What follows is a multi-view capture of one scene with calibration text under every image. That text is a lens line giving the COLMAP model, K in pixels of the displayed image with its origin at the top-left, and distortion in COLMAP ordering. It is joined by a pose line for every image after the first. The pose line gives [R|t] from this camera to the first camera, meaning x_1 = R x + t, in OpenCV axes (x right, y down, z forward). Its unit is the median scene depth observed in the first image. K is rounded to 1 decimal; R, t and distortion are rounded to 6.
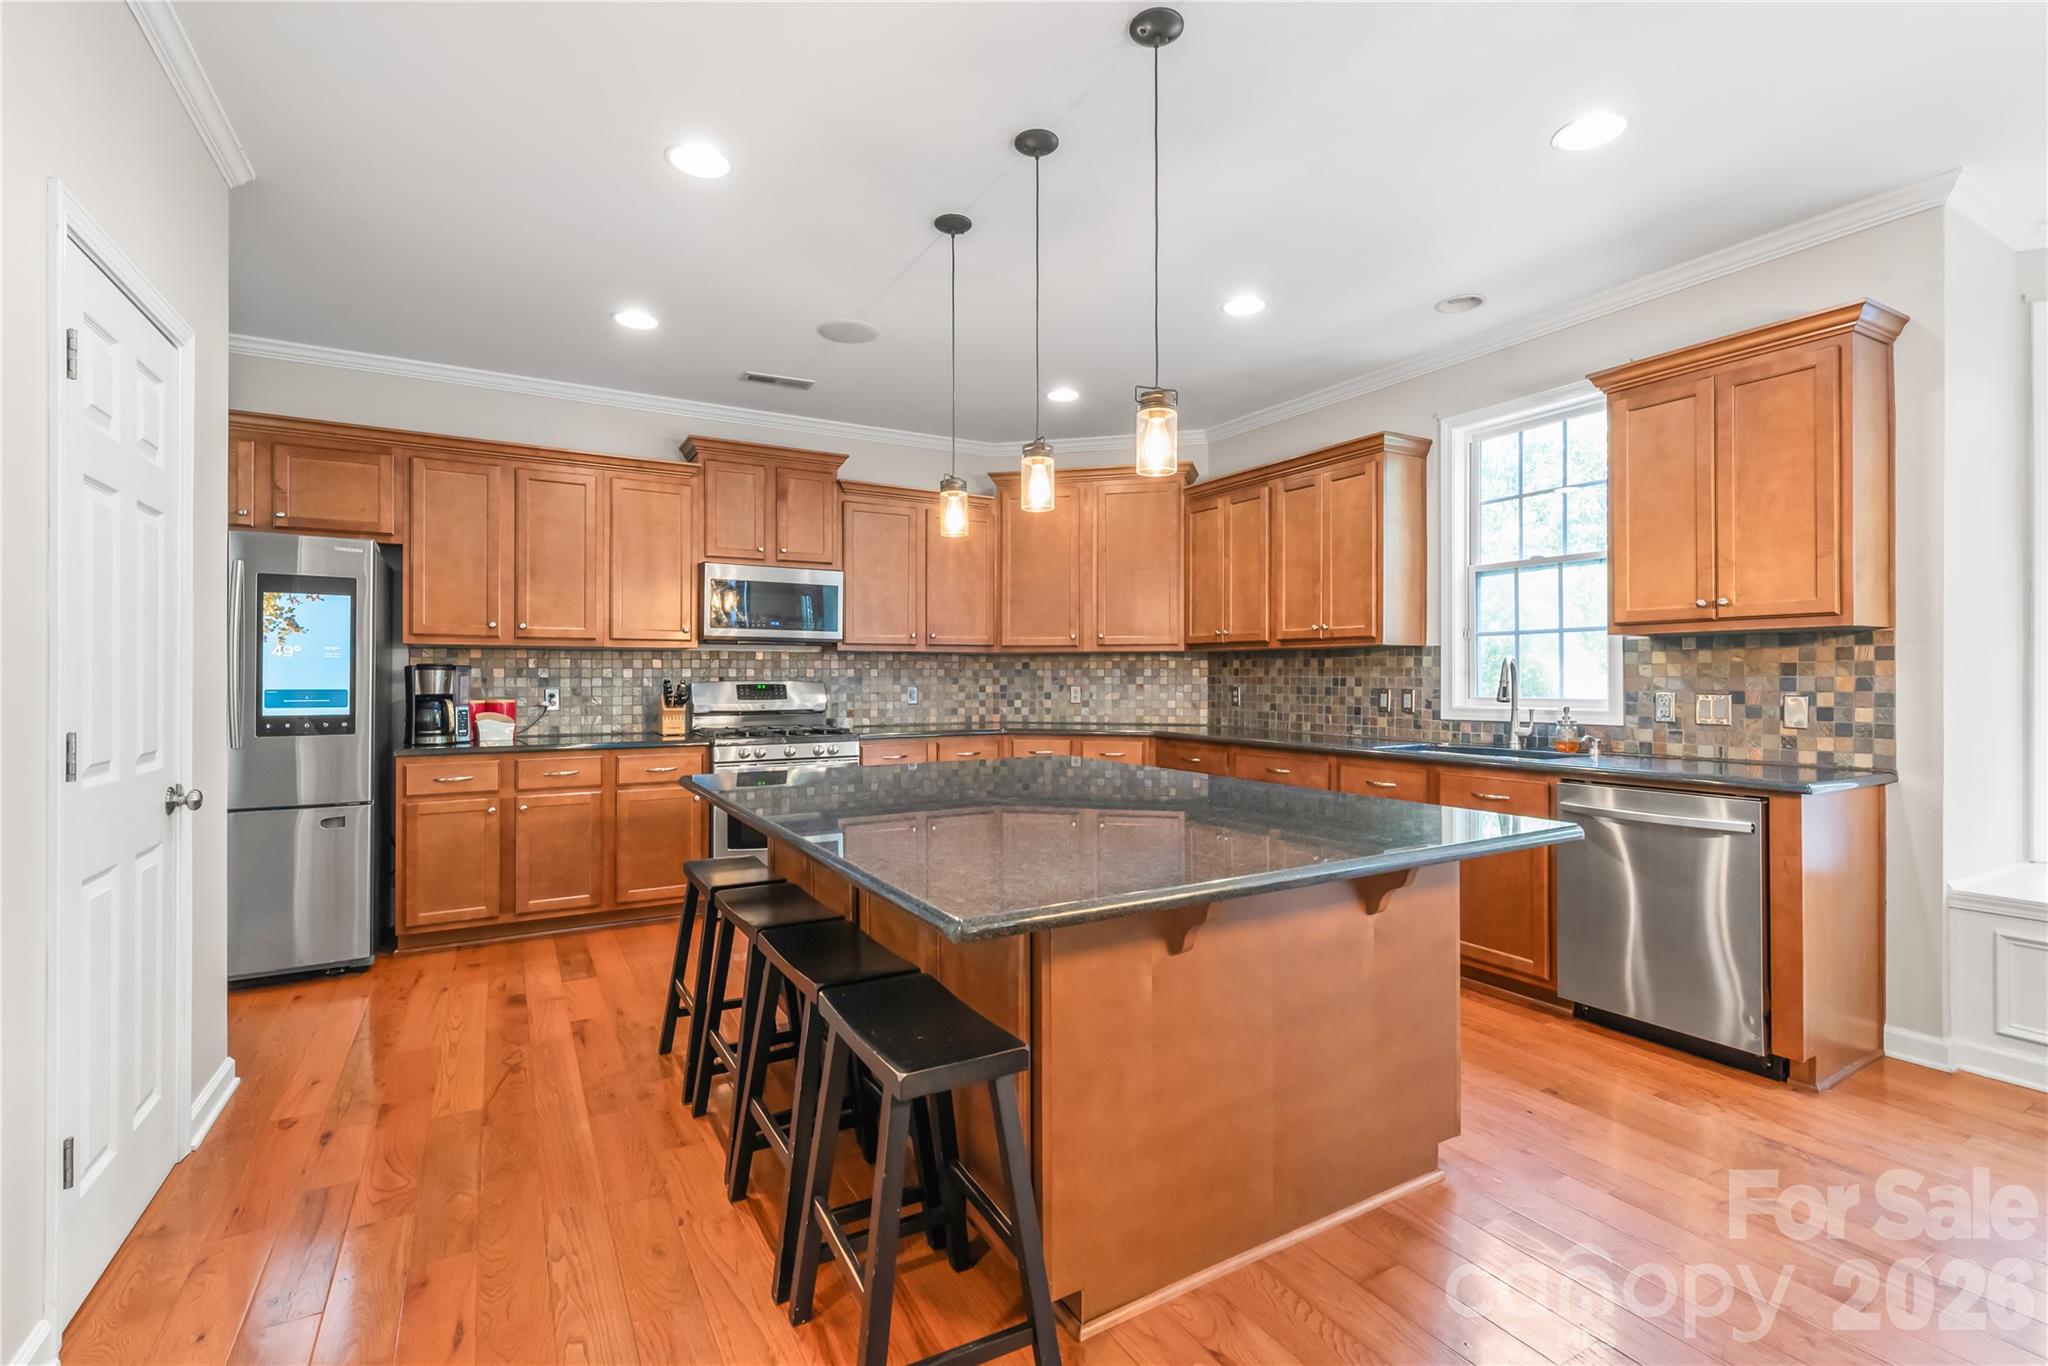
lens RADIAL K [[900.6, 0, 1028.4], [0, 900.6, 677.7], [0, 0, 1]] dist [-0.001398, 0.000593]
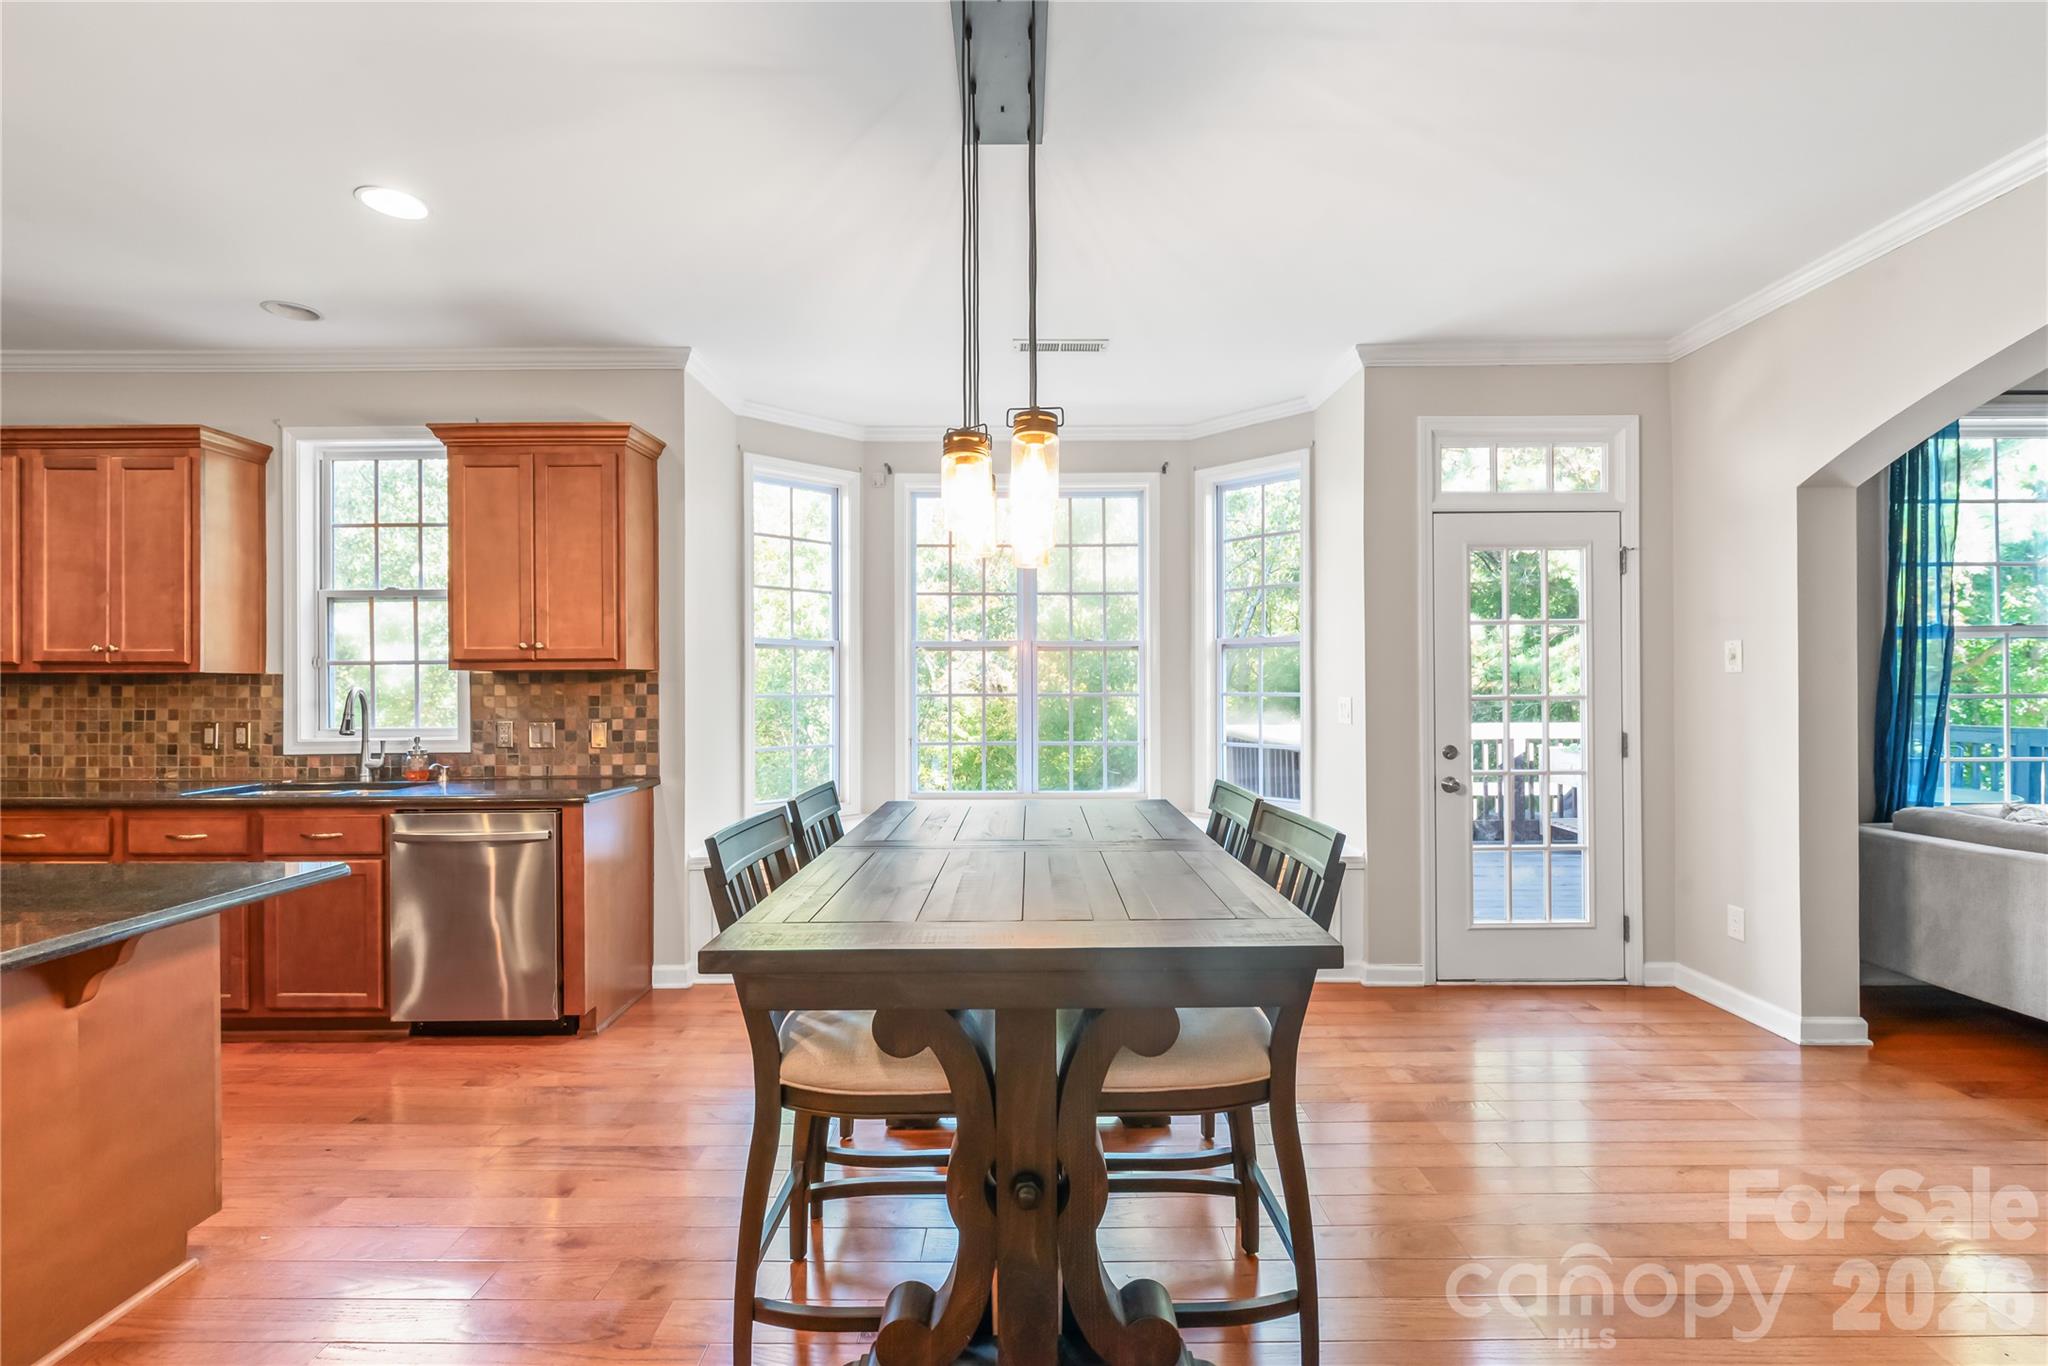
lens RADIAL K [[900.6, 0, 1024.7], [0, 900.6, 687.6], [0, 0, 1]] dist [-0.001398, 0.000593]
pose [[0.509815, -0.002512, 0.860281, 0.070690], [0.003096, 0.999995, 0.001085, -0.026524], [-0.860279, 0.002111, 0.509820, -0.146858]]
